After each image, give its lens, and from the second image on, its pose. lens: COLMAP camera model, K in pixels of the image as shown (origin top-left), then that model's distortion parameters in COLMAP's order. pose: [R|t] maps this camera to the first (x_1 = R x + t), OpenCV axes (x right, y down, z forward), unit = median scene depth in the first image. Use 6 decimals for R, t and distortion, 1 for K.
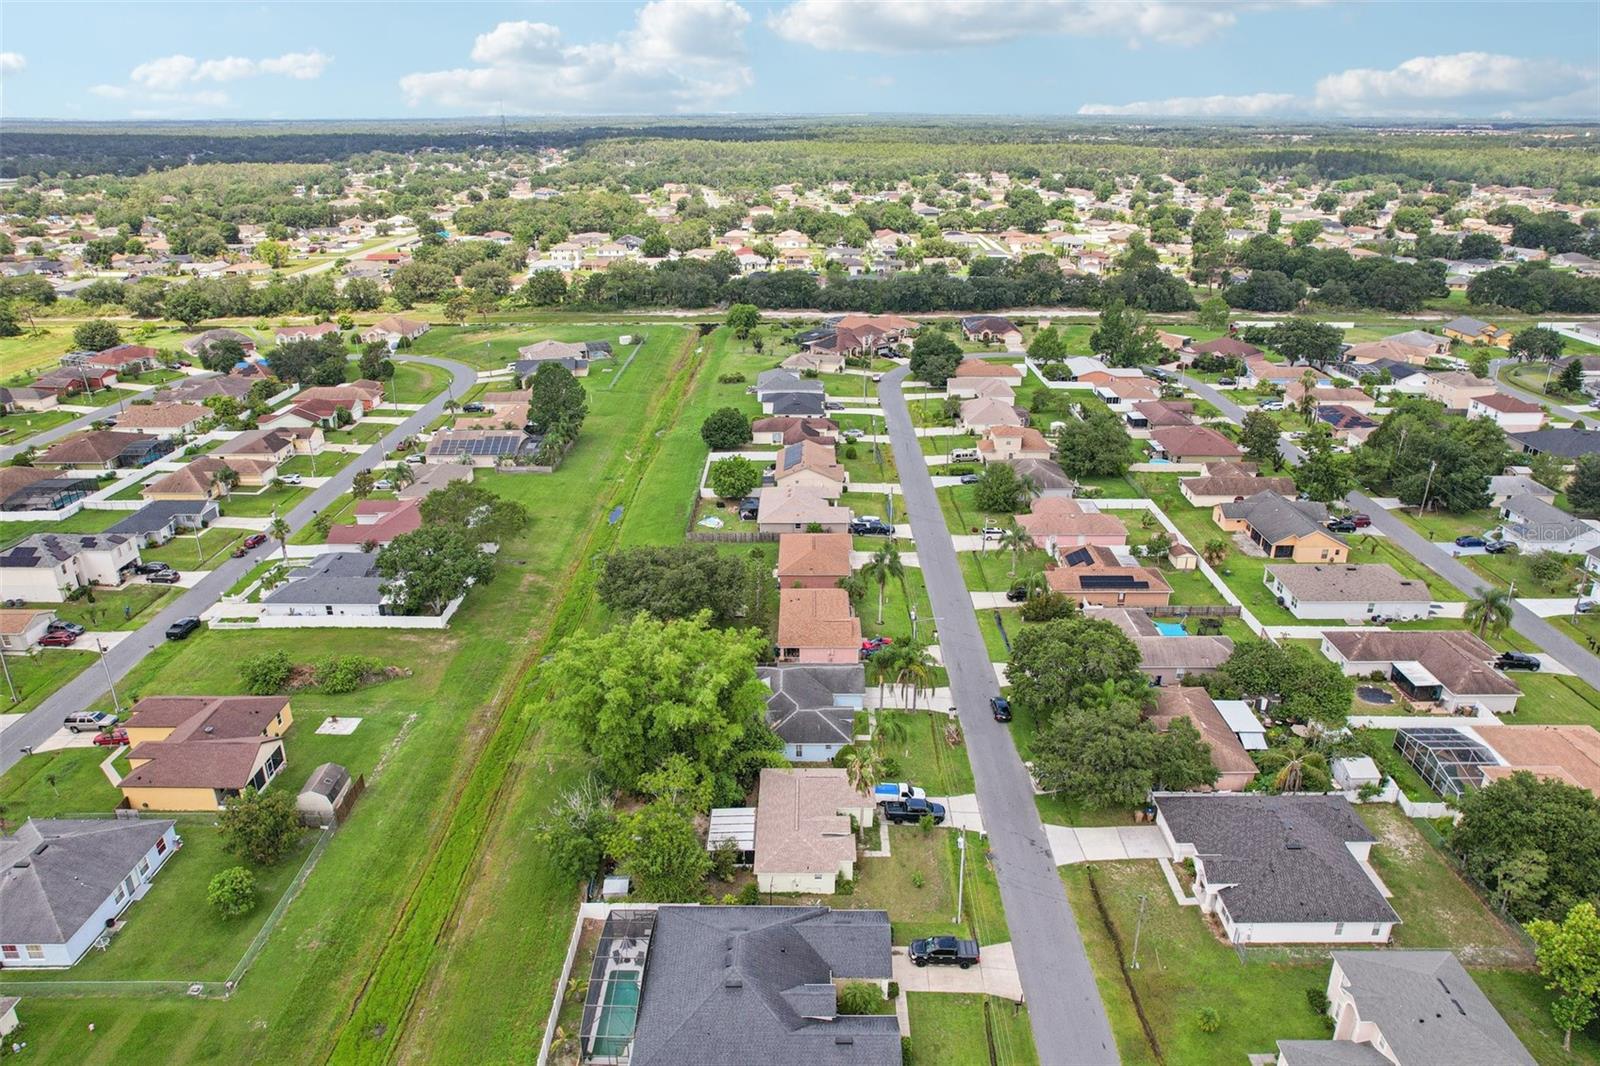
lens RADIAL K [[1045.6, 0, 794.7], [0, 1045.6, 598.9], [0, 0, 1]] dist [-0.050015, 0.046251]
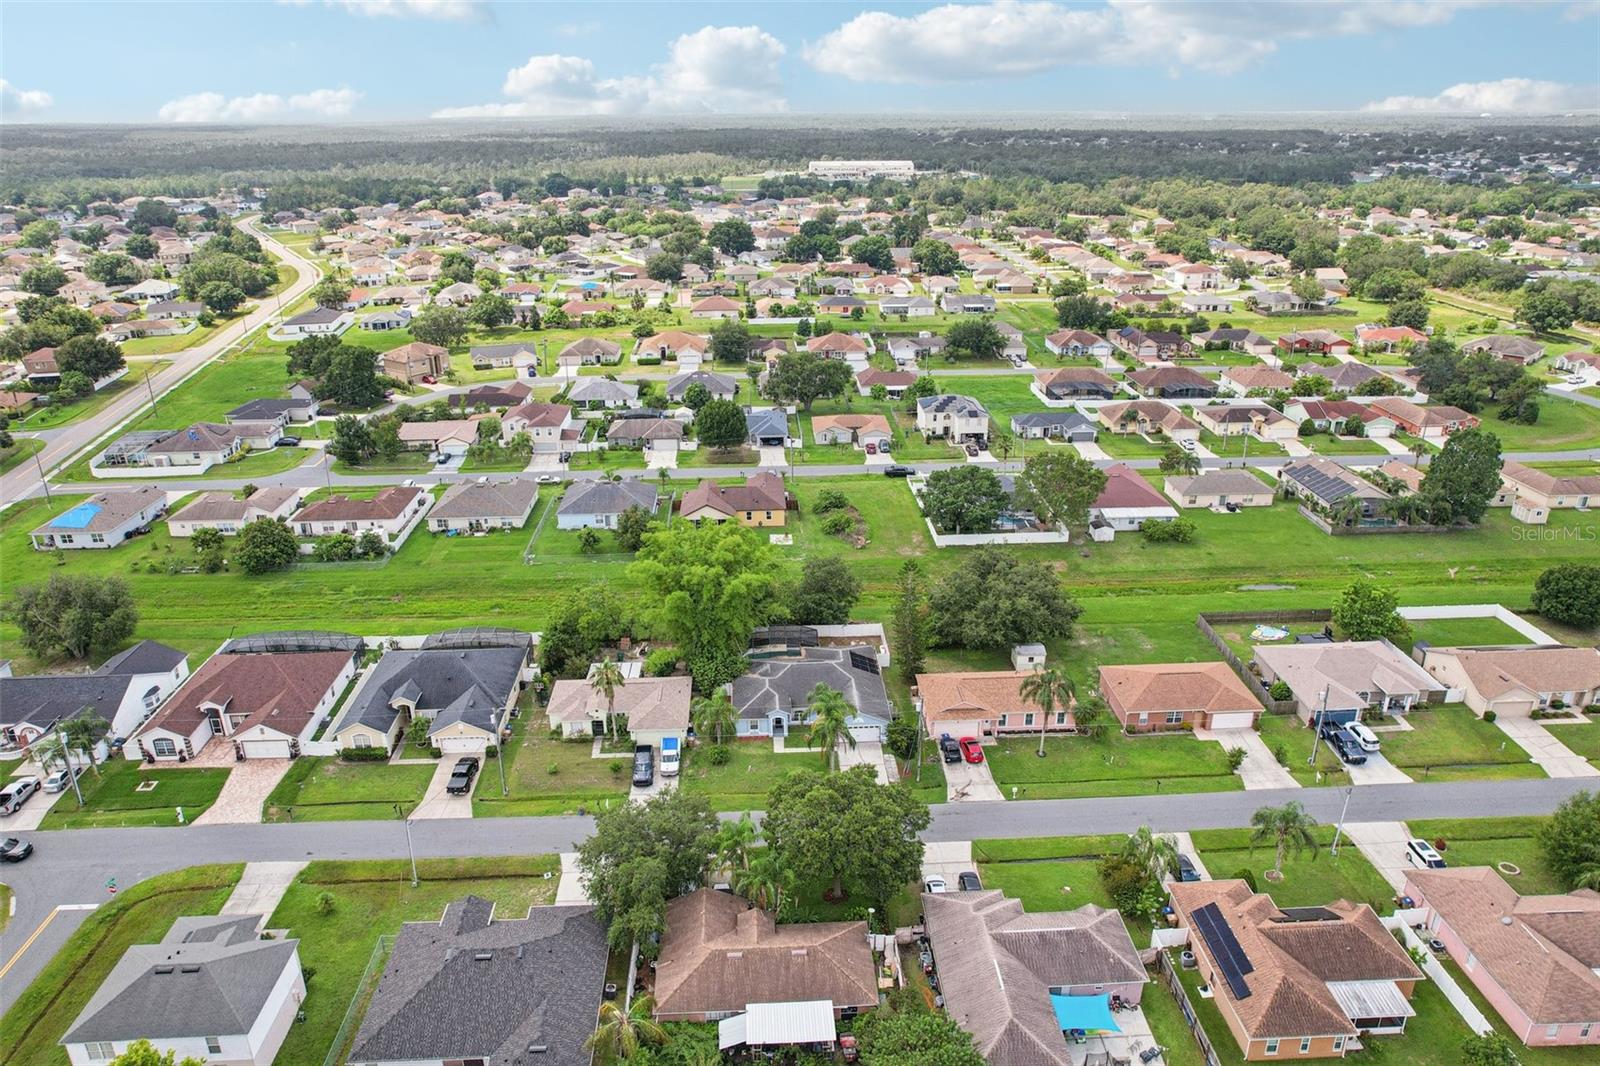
lens RADIAL K [[1074.7, 0, 800.0], [0, 1074.7, 533.0], [0, 0, 1]] dist [-0.059246, 0.030359]
pose [[0.059590, 0.376006, -0.924699, 0.647188], [-0.421284, 0.849279, 0.318190, -0.256659], [0.904969, 0.370600, 0.209014, 0.507107]]
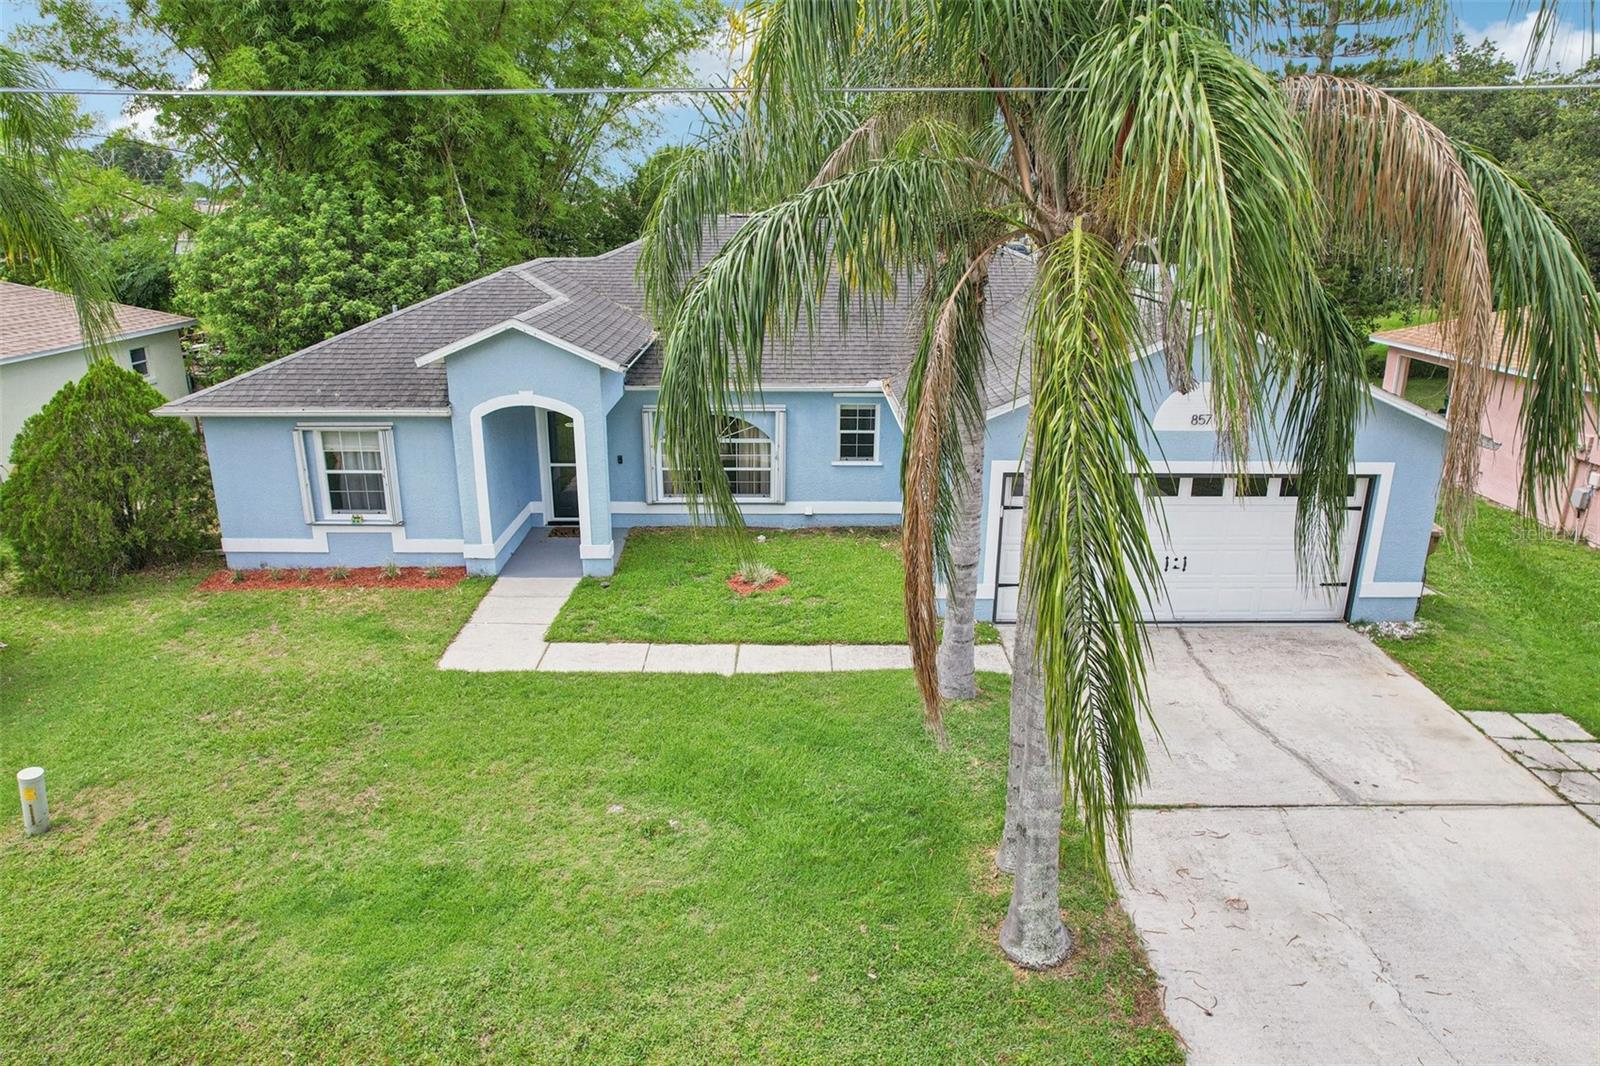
lens RADIAL K [[1060.7, 0, 788.5], [0, 1060.7, 529.8], [0, 0, 1]] dist [-0.064309, 0.061415]
pose [[0.009763, 0.312025, -0.950024, 0.124914], [-0.428845, 0.859569, 0.277909, 0.052875], [0.903325, 0.404700, 0.142203, 0.698512]]
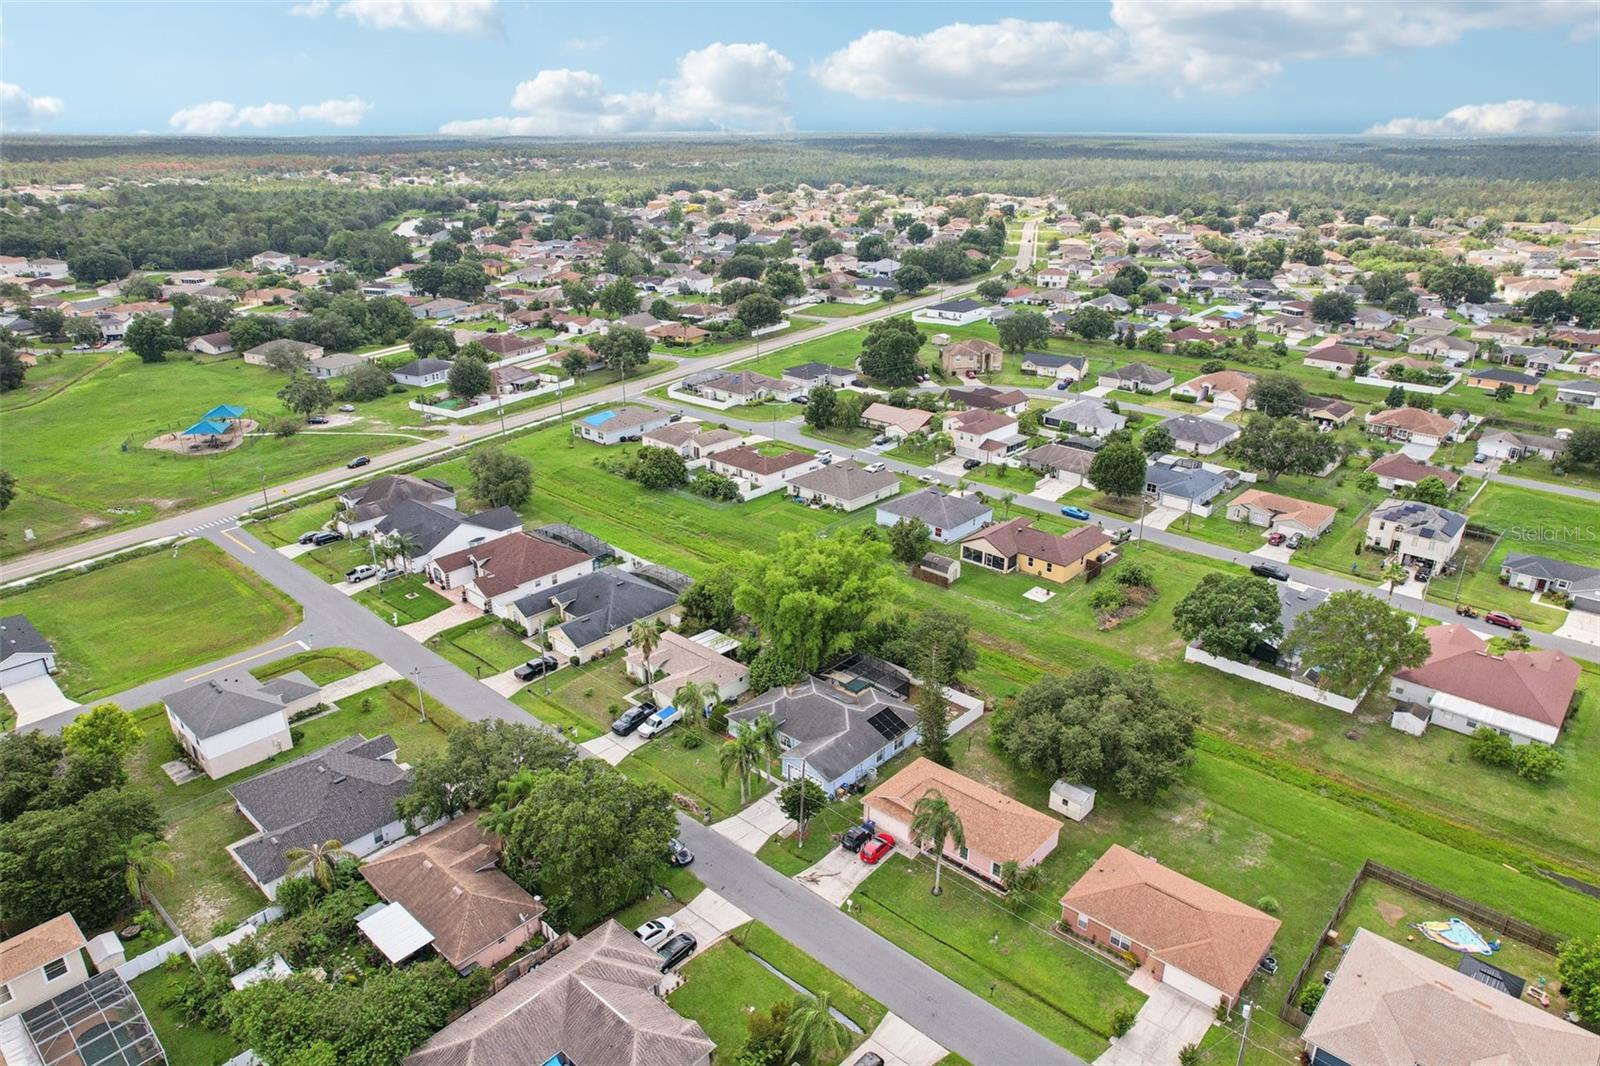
lens RADIAL K [[1021.9, 0, 806.5], [0, 1021.9, 565.4], [0, 0, 1]] dist [-0.054291, 0.062807]
pose [[-0.661219, 0.303255, -0.686168, 0.450983], [-0.321518, 0.711840, 0.624428, -0.439388], [0.677803, 0.633499, -0.373180, 0.895156]]
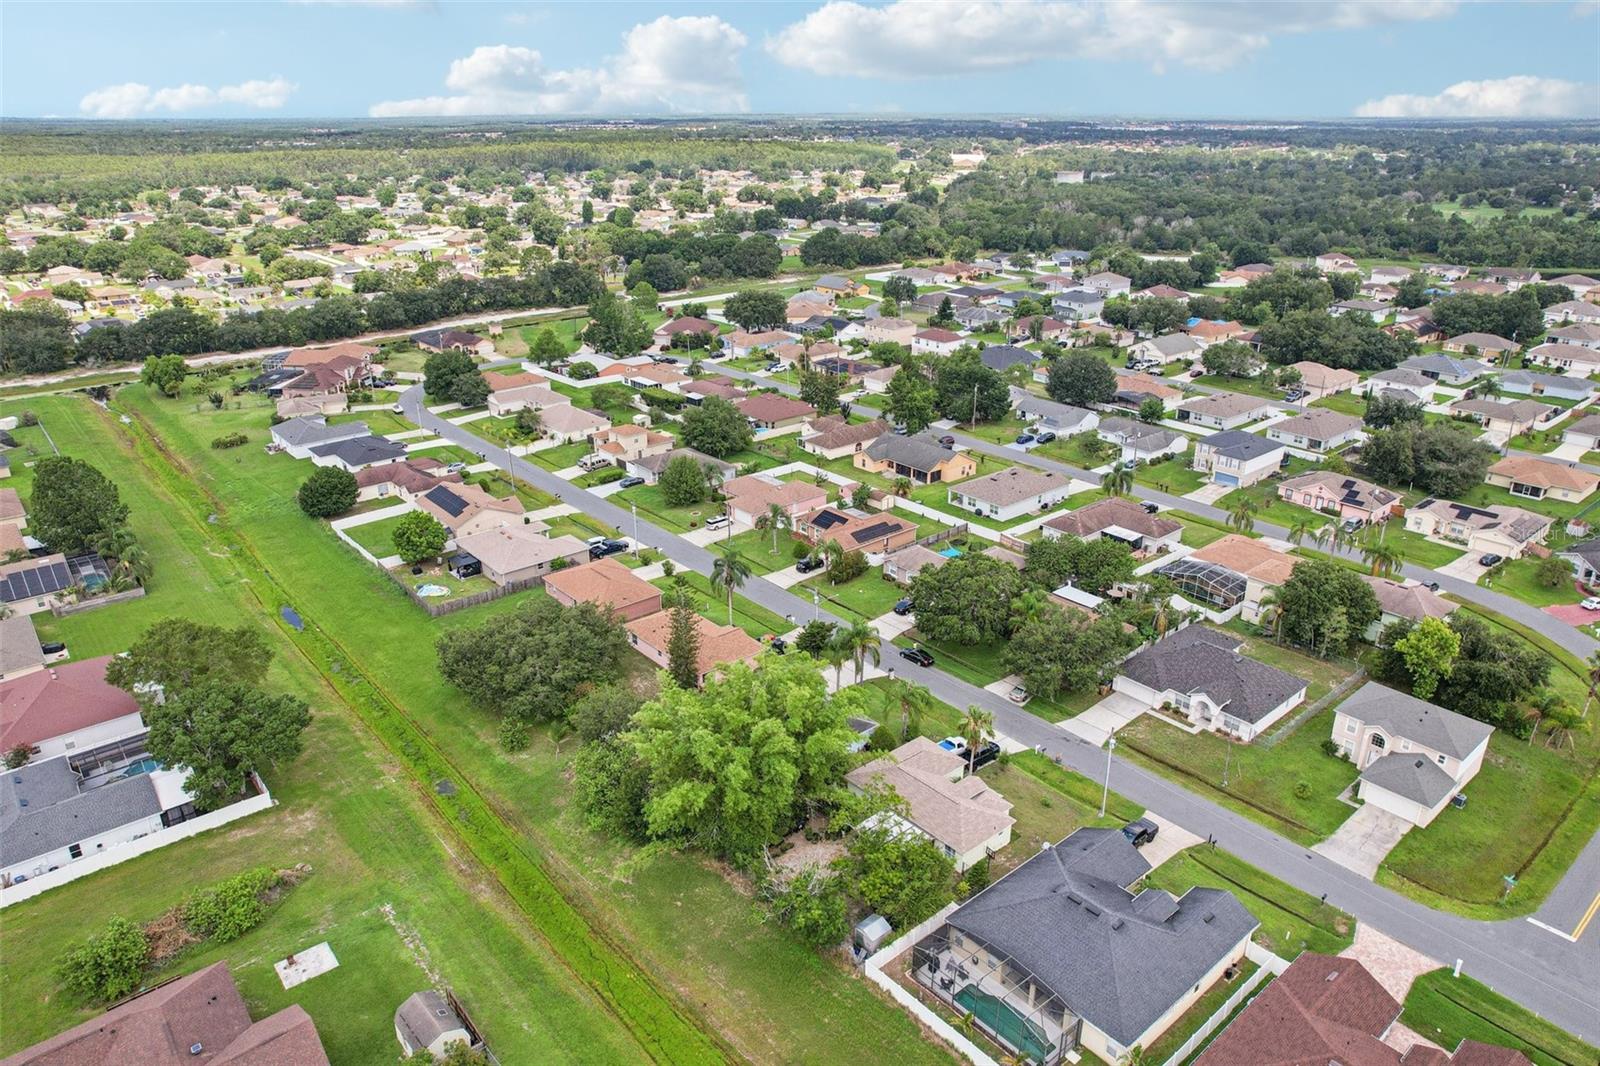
lens RADIAL K [[1078.9, 0, 803.1], [0, 1078.9, 503.8], [0, 0, 1]] dist [-0.036955, 0.000467]
pose [[0.756238, -0.229279, 0.612810, -0.396732], [0.283088, 0.959047, 0.009476, -0.067519], [-0.589886, 0.166313, 0.790173, 0.108663]]
